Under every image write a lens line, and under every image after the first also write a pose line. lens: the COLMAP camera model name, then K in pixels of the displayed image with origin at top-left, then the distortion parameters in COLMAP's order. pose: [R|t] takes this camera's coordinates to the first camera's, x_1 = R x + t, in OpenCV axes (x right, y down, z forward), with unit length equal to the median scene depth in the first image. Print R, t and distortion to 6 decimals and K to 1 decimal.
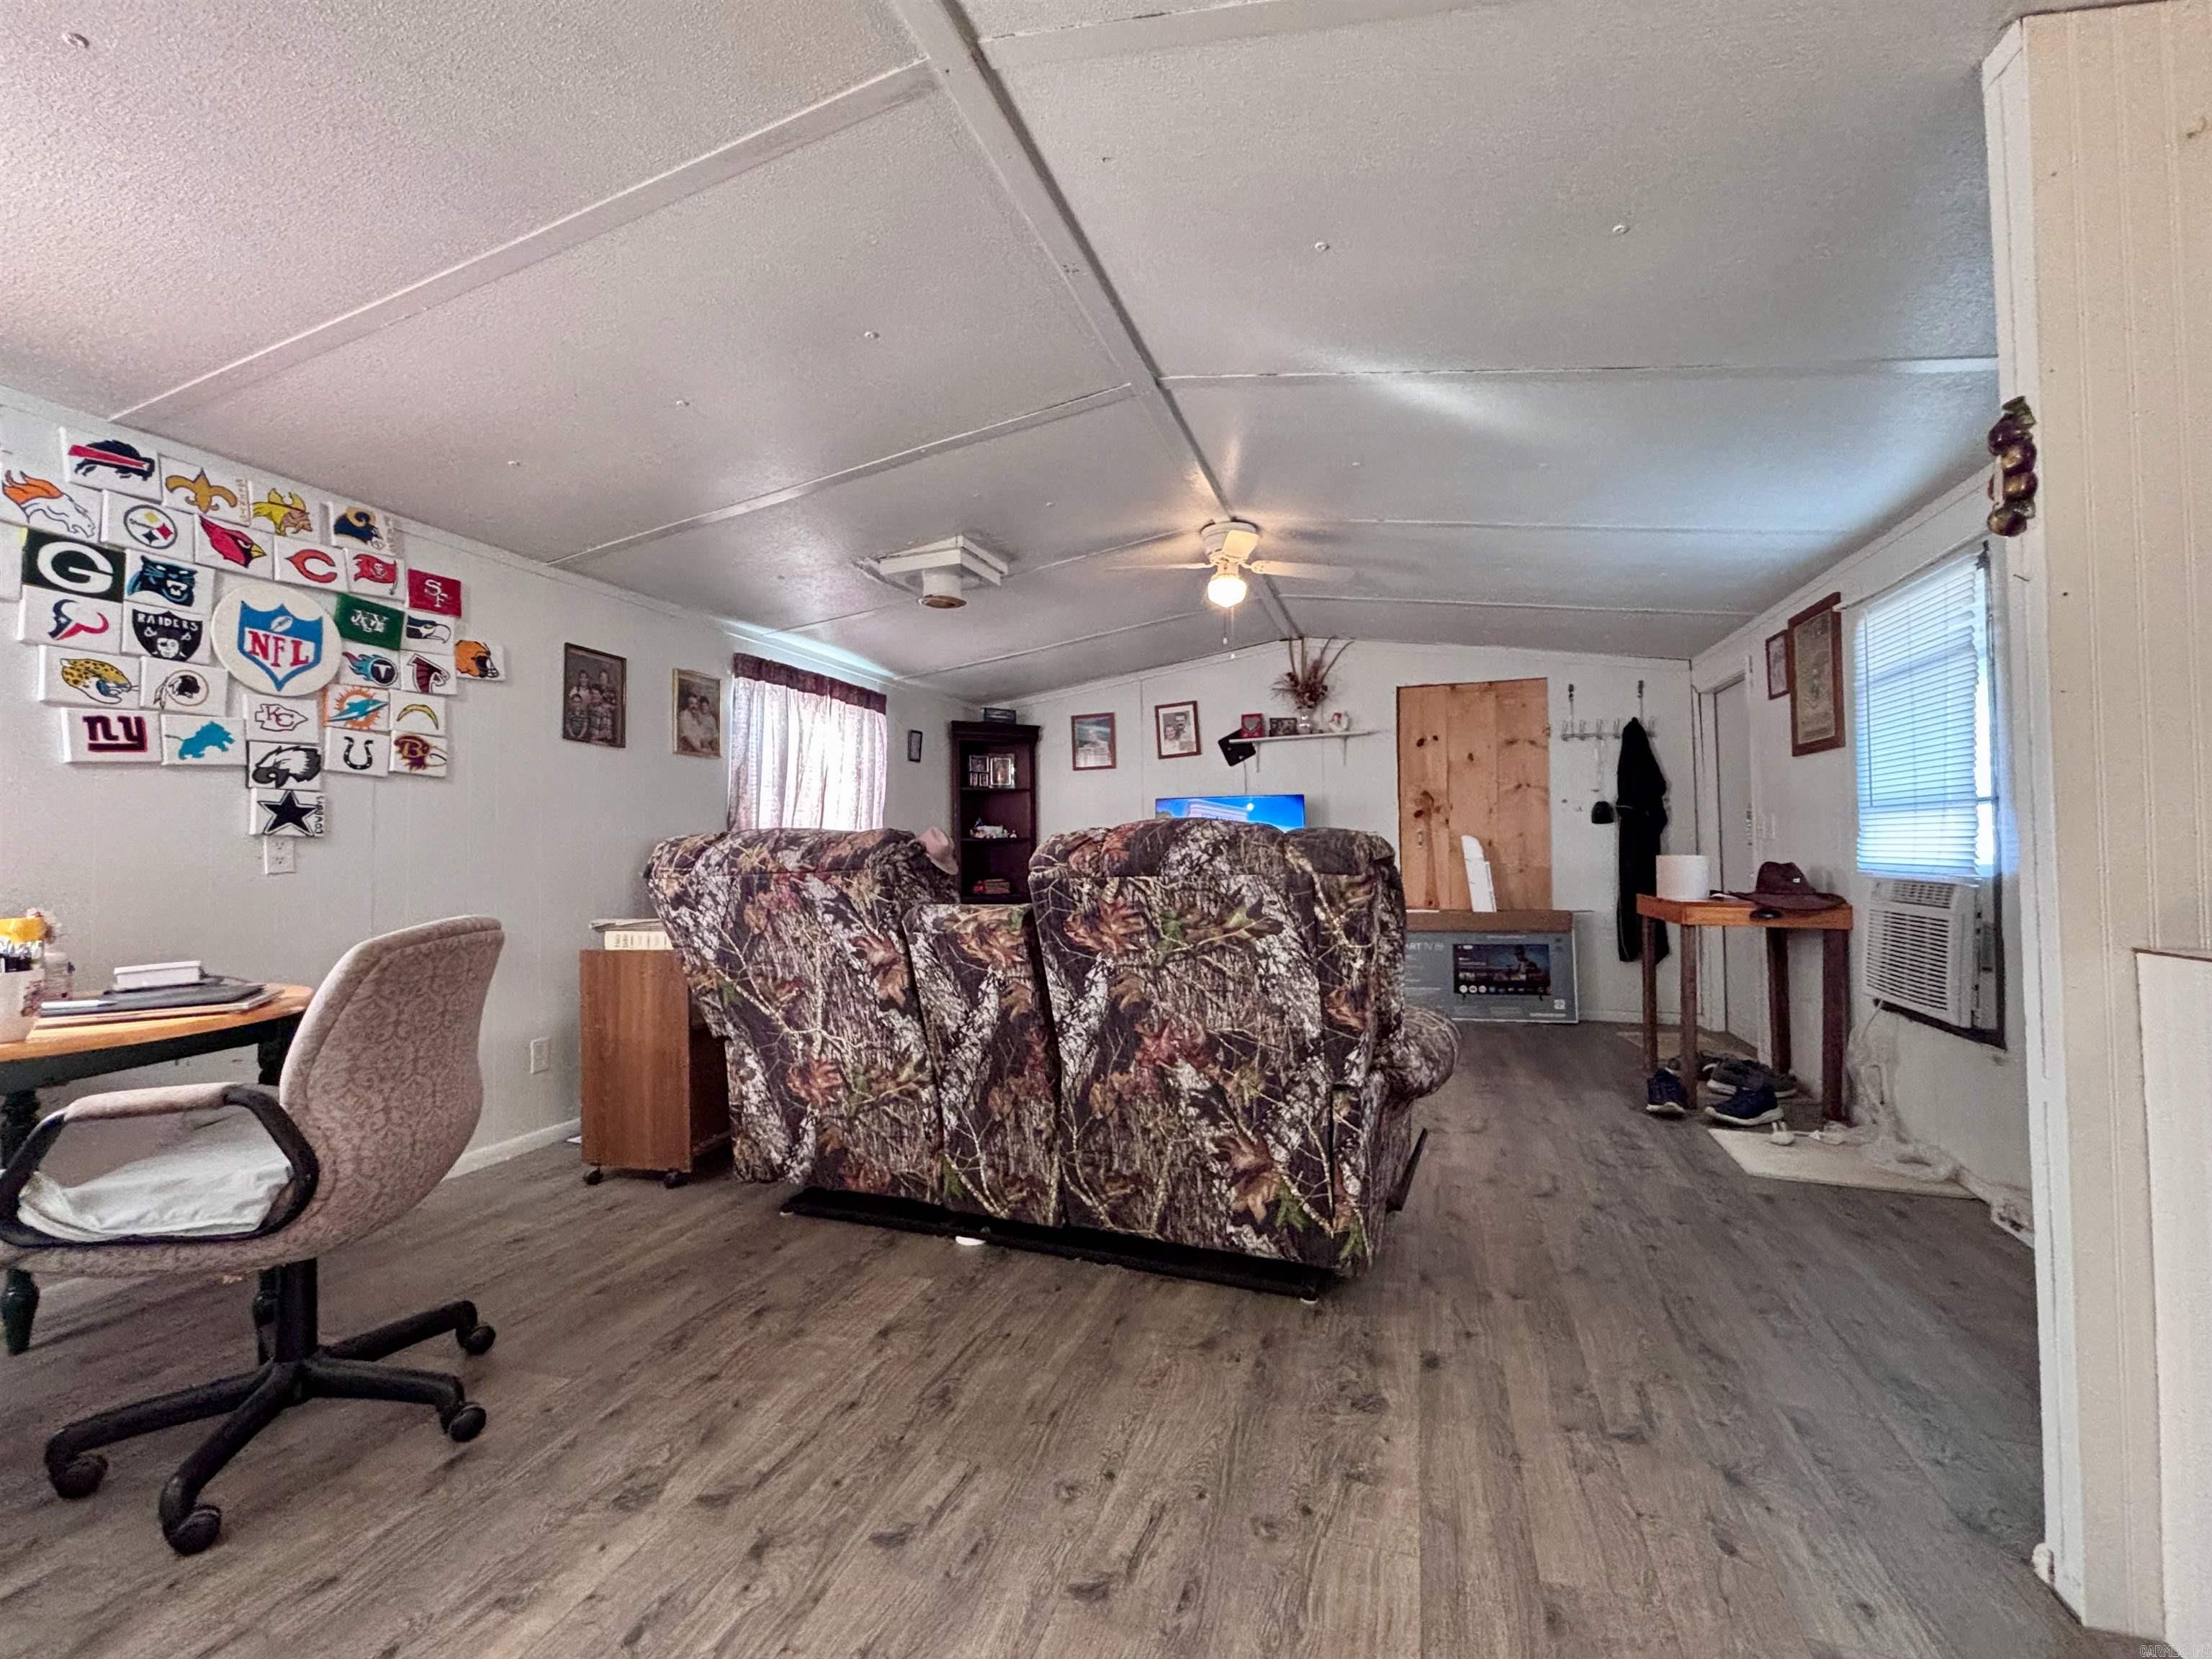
lens RADIAL K [[942.0, 0, 1106.0], [0, 942.0, 829.5], [0, 0, 1]] dist [-0.001164, 0.000602]
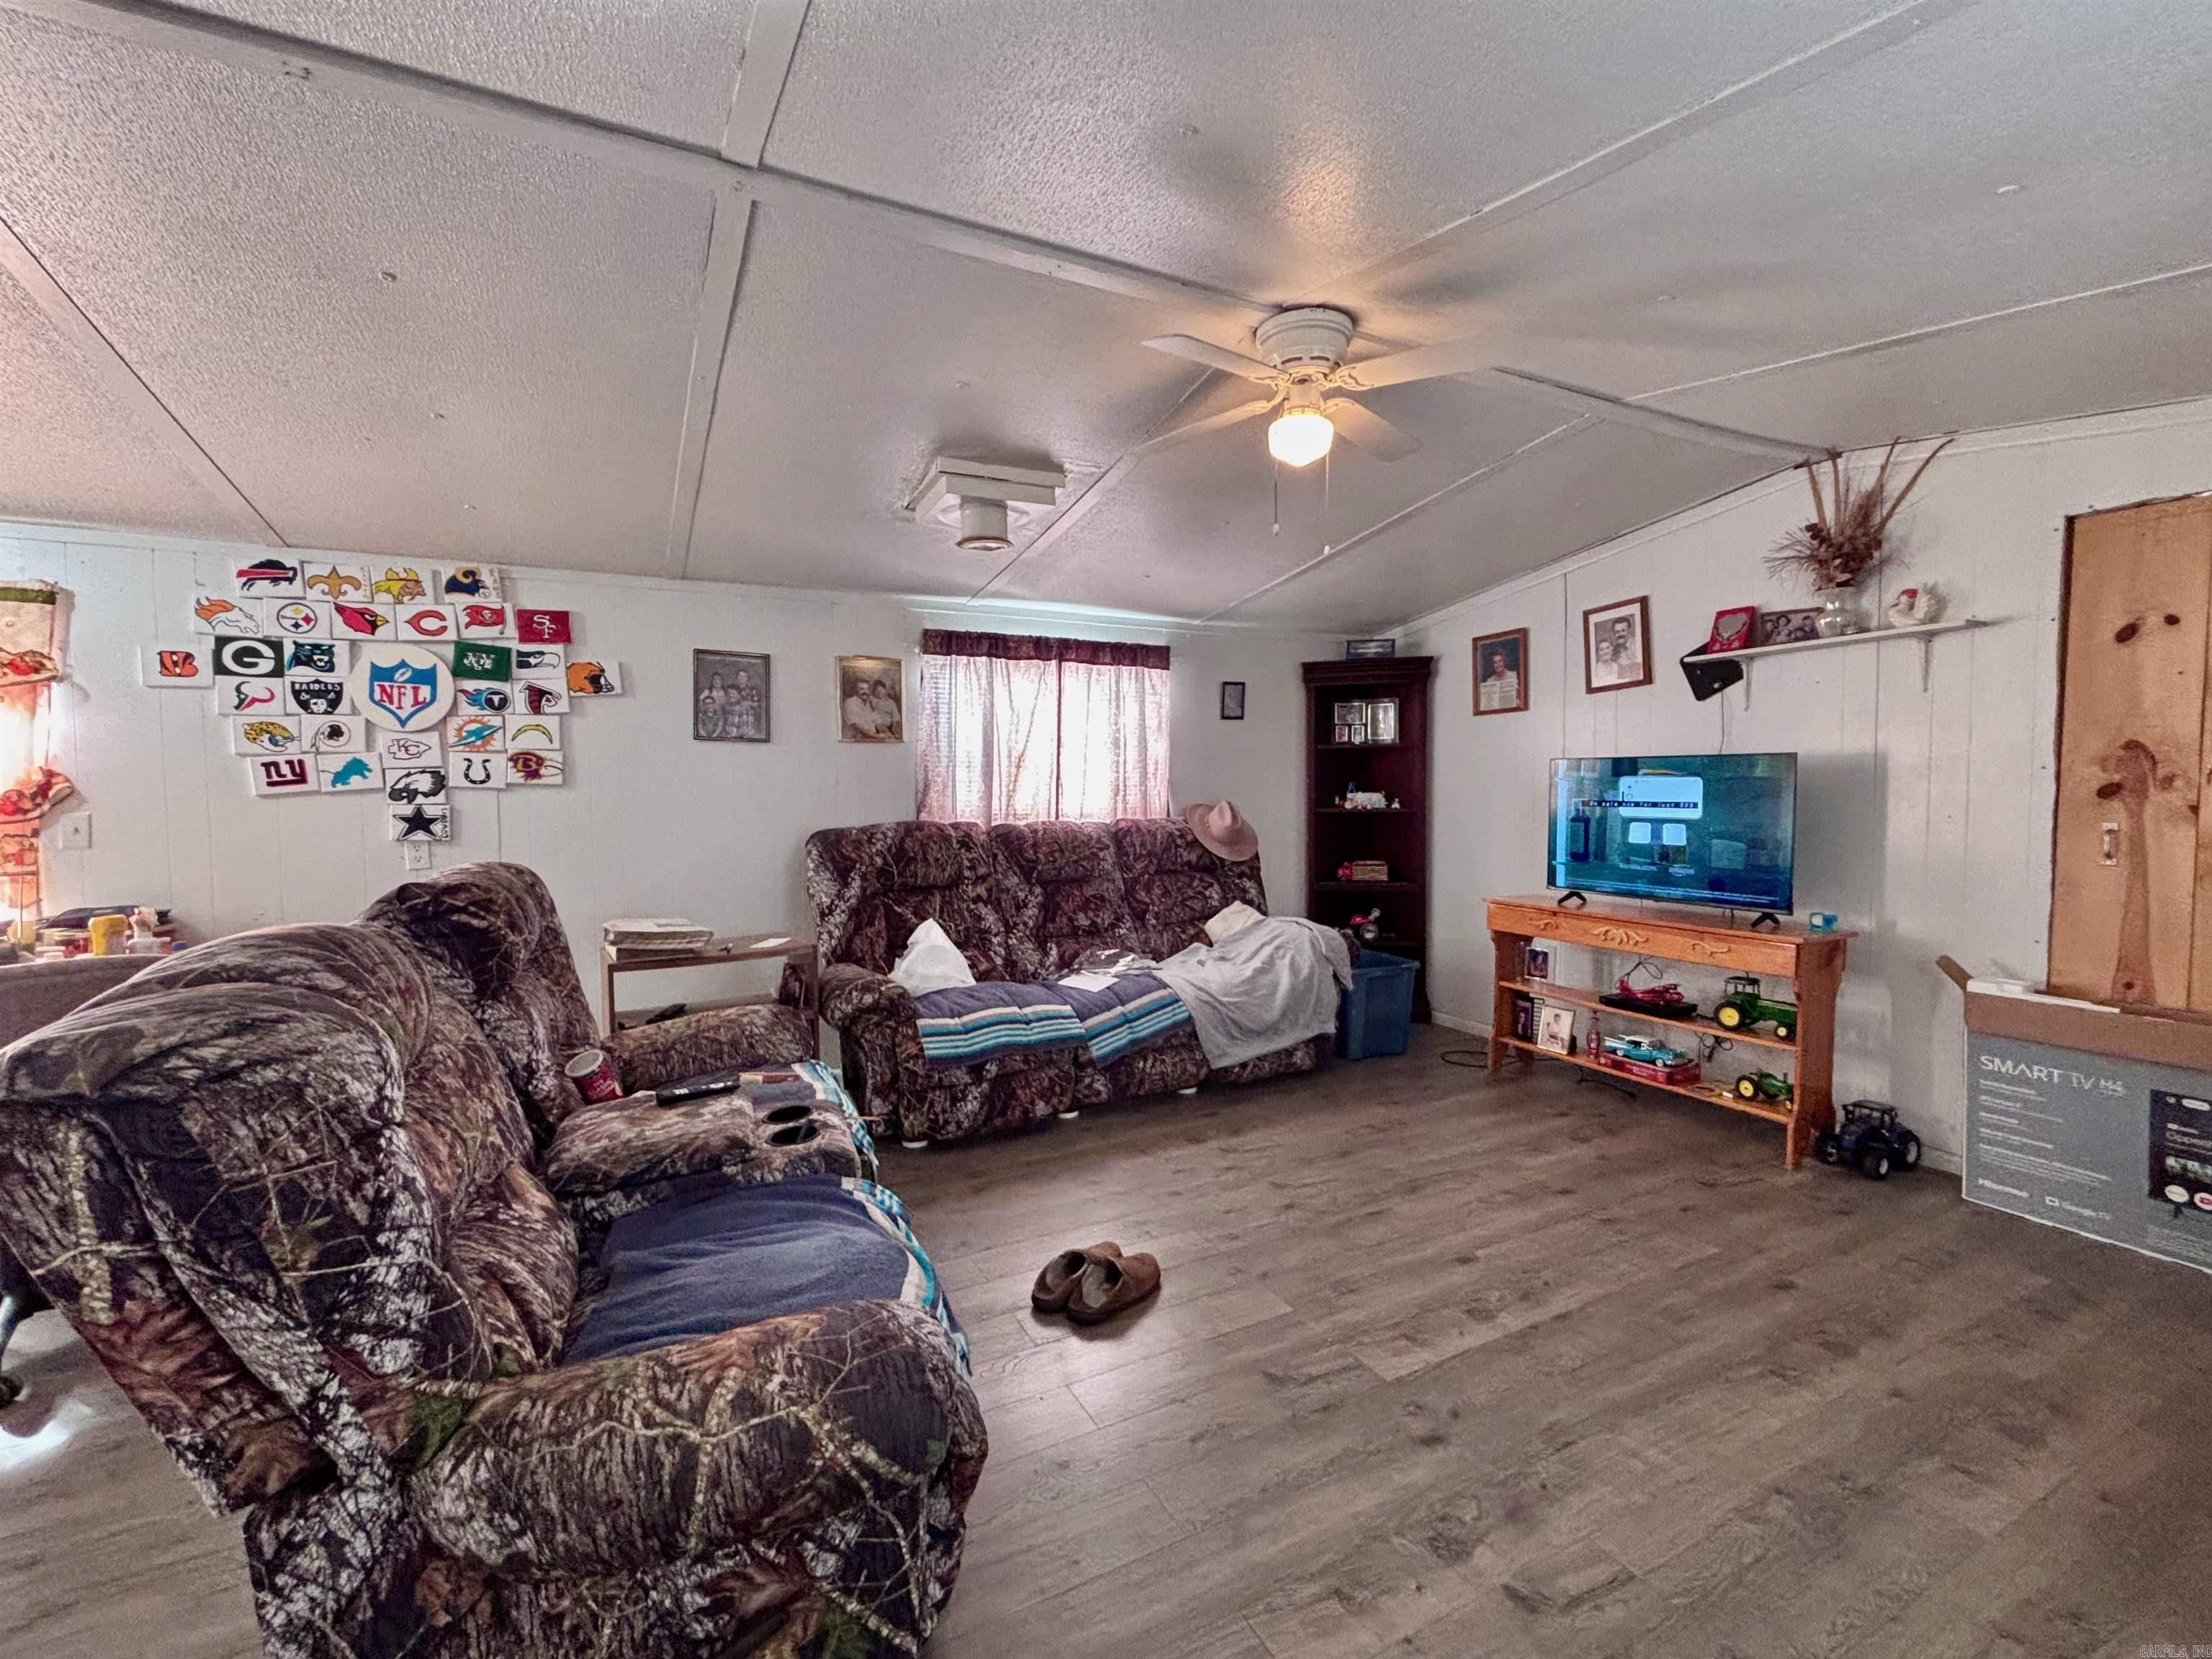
lens RADIAL K [[942.0, 0, 1106.0], [0, 942.0, 829.5], [0, 0, 1]] dist [-0.001164, 0.000602]
pose [[0.711474, 0.043557, -0.701361, 0.686750], [0.015580, 0.996854, 0.077713, -0.091716], [0.702539, -0.066218, 0.708558, 0.734495]]
